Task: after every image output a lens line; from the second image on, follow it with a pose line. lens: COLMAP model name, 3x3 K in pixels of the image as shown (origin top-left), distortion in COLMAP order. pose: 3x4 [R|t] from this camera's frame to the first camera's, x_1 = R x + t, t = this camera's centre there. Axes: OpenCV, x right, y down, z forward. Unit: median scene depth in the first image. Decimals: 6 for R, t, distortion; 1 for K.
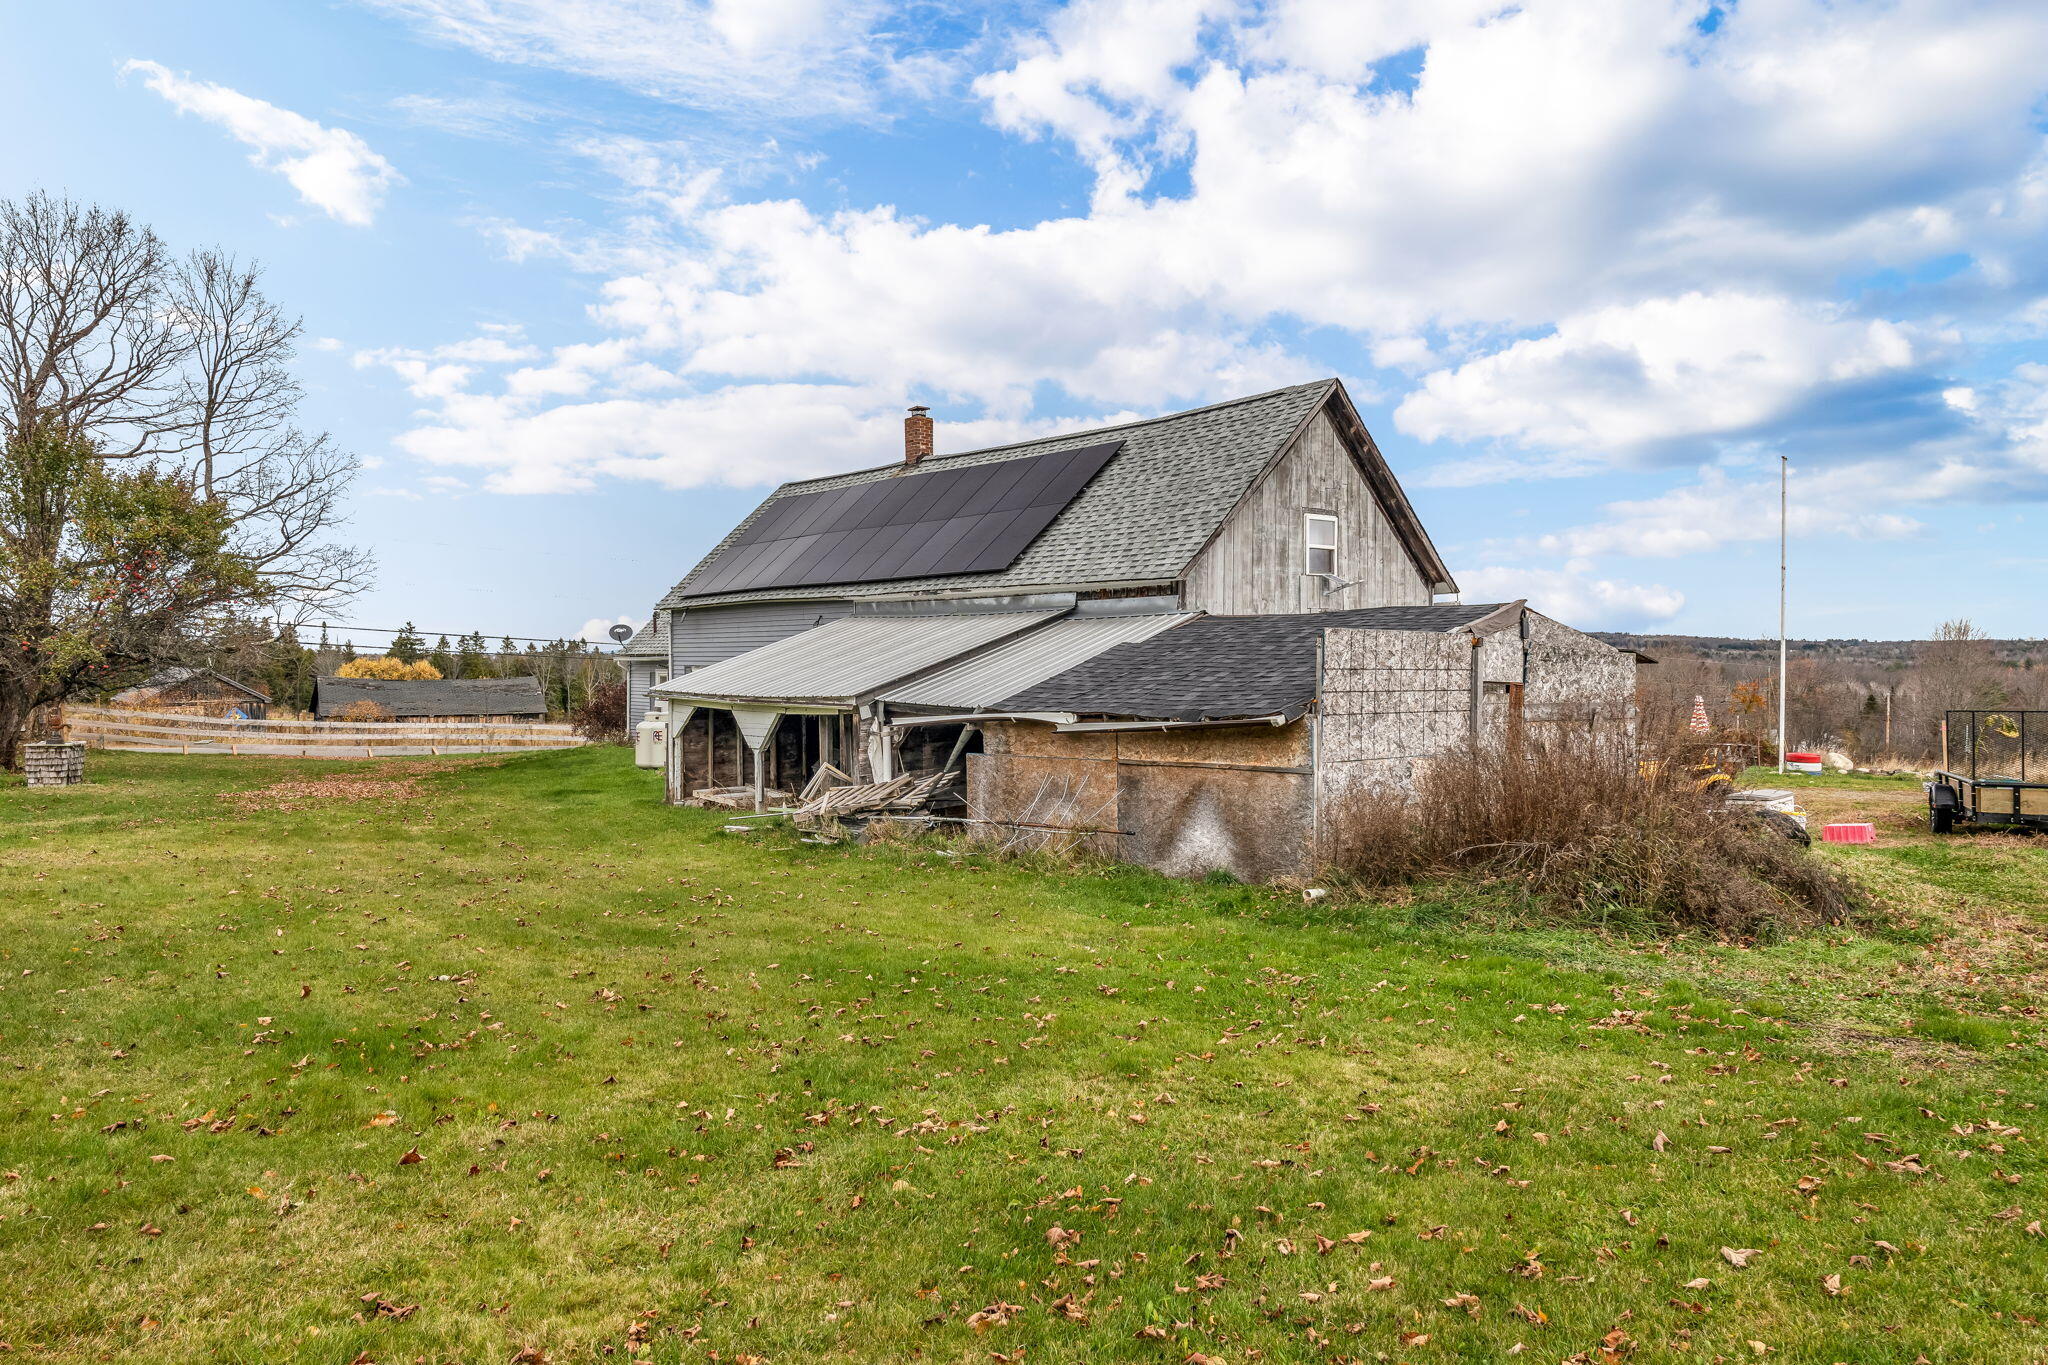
lens RADIAL K [[1749.7, 0, 1024.0], [0, 1749.7, 682.5], [0, 0, 1]] dist [0.012796, 0.012765]
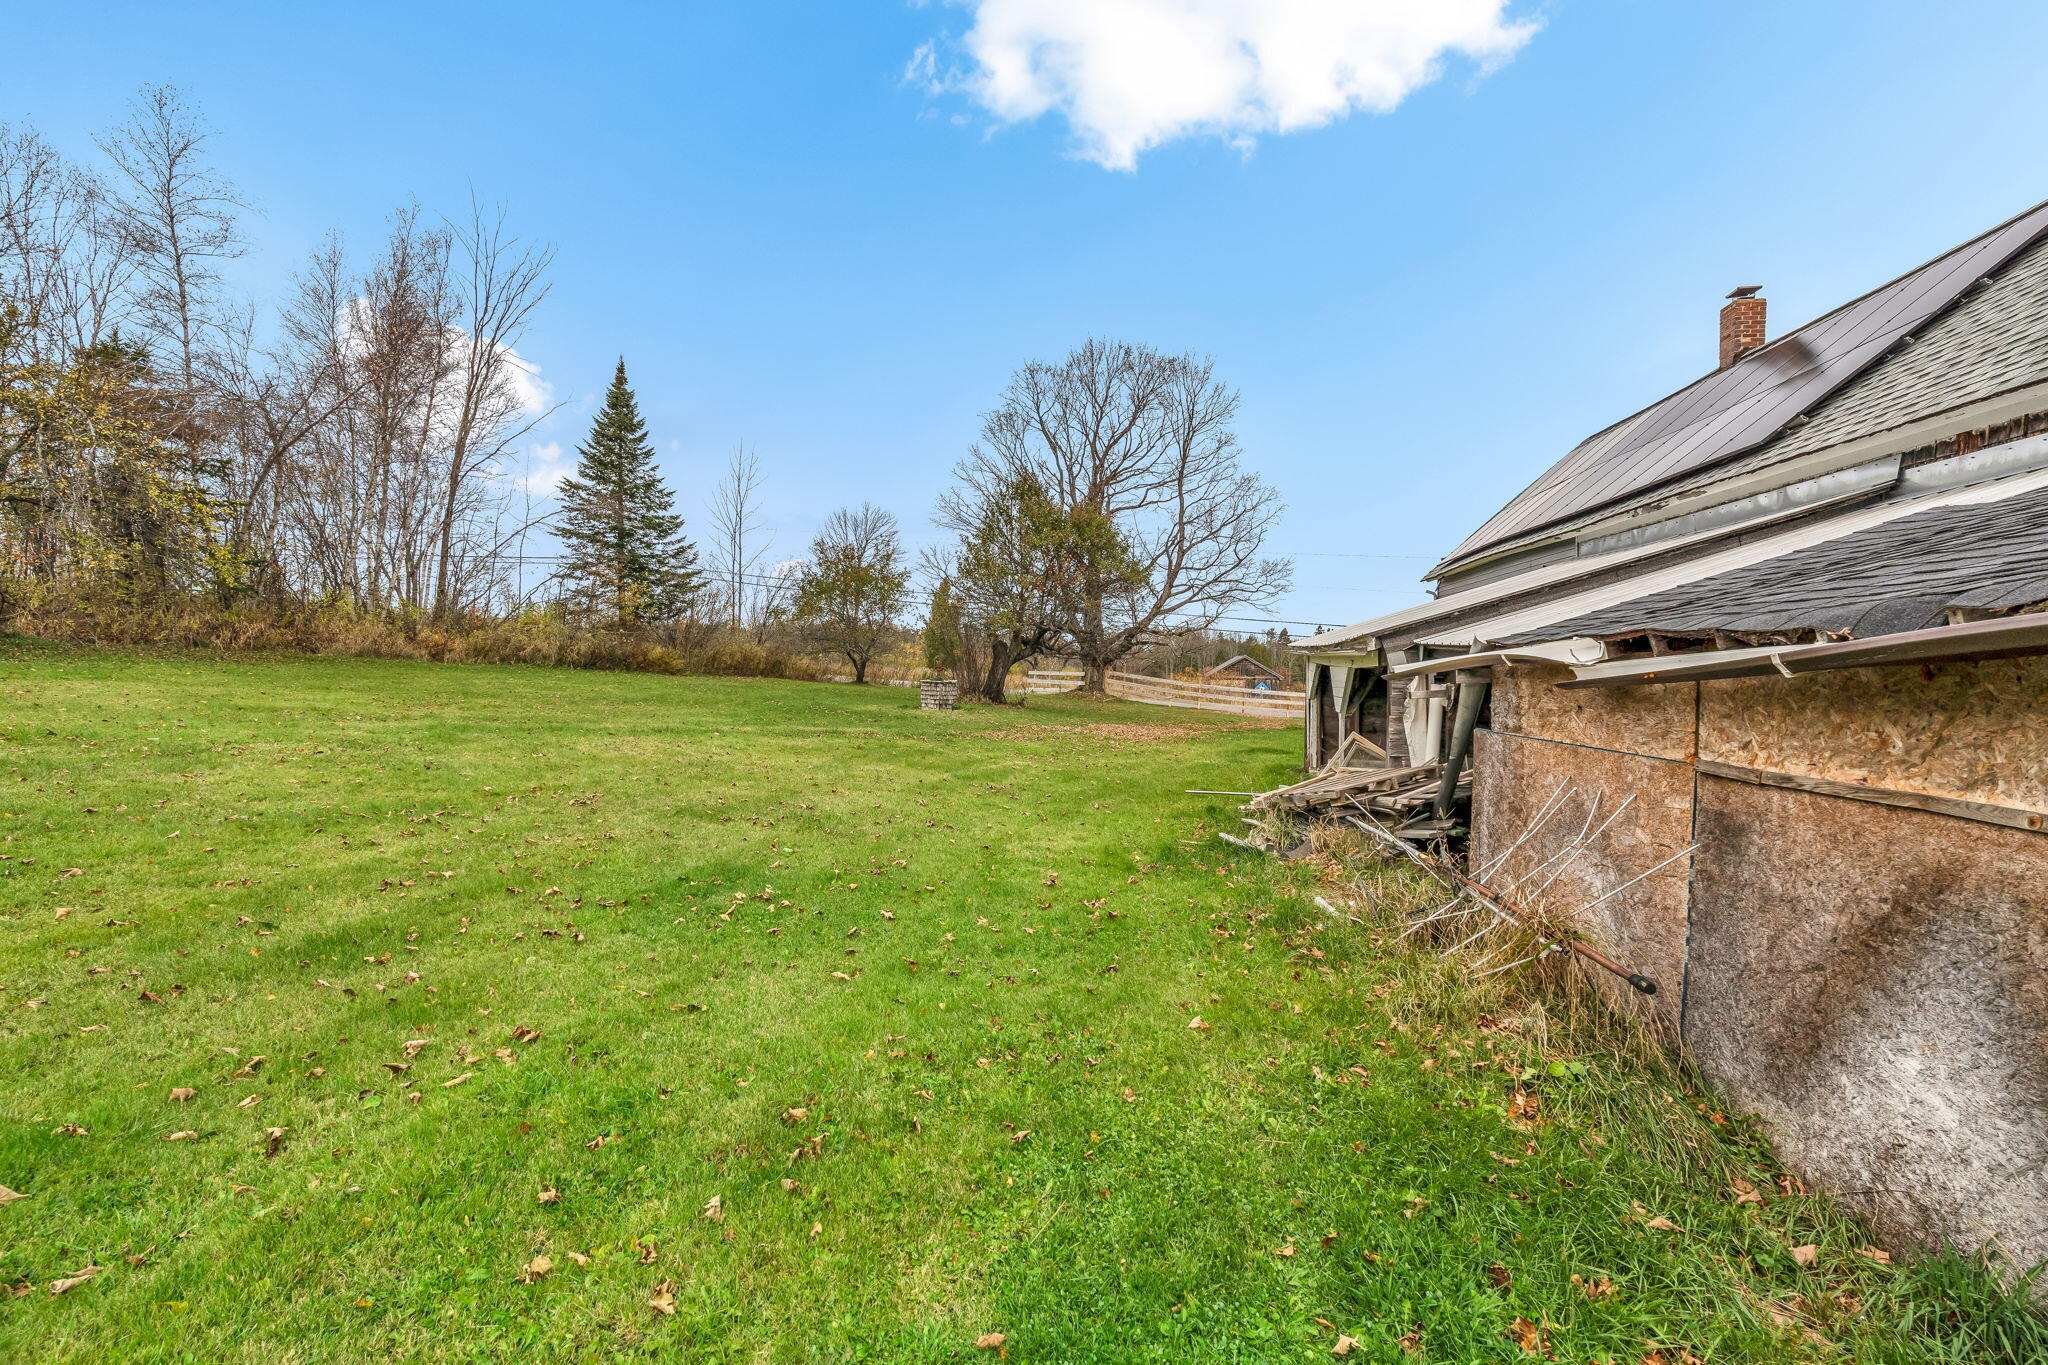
lens RADIAL K [[878.7, 0, 1024.0], [0, 878.7, 682.5], [0, 0, 1]] dist [0.001059, -0.009487]
pose [[0.549080, 0.035169, -0.835030, 0.125012], [-0.050368, 0.998691, 0.008942, 0.032495], [0.834251, 0.037149, 0.550132, 0.767038]]
